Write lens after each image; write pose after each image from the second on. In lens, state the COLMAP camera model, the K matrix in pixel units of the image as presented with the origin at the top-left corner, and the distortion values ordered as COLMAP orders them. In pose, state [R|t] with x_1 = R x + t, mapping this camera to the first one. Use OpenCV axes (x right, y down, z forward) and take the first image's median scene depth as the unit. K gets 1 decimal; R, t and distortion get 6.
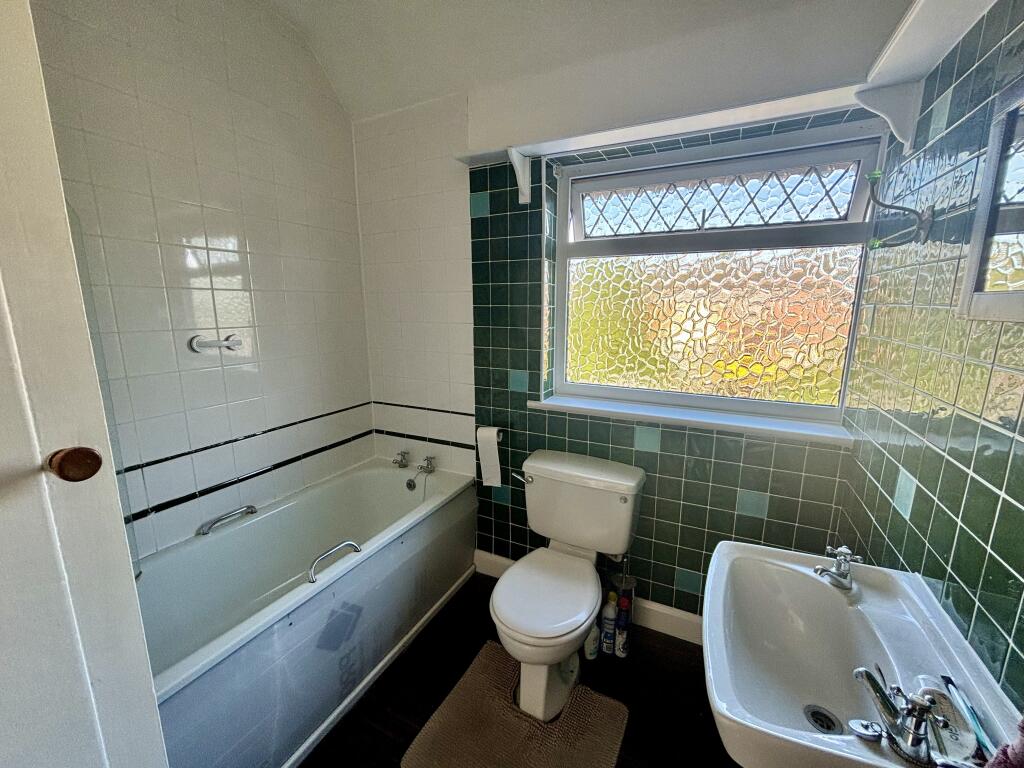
lens RADIAL K [[411.2, 0, 514.6], [0, 411.2, 382.7], [0, 0, 1]] dist [0.000154, -0.000250]
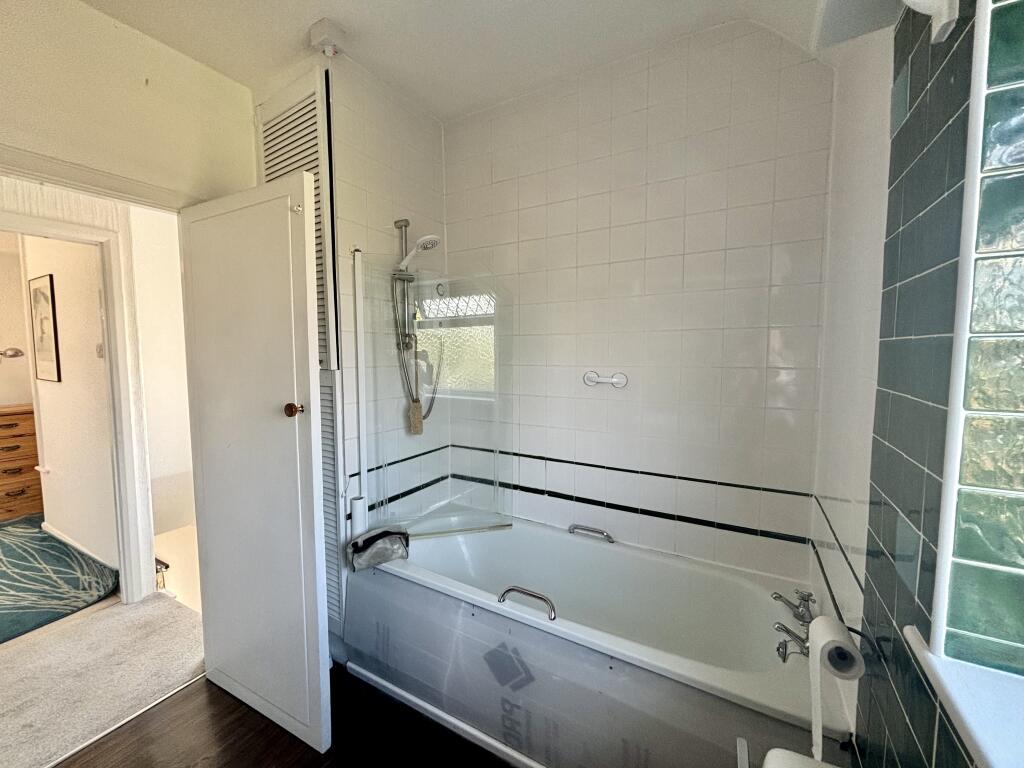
lens RADIAL K [[411.2, 0, 514.8], [0, 411.2, 382.0], [0, 0, 1]] dist [0.000154, -0.000250]
pose [[-0.047893, 0.073662, -0.996133, 0.454557], [-0.185406, 0.979291, 0.081331, -0.142634], [0.981494, 0.188584, -0.033244, 0.828656]]
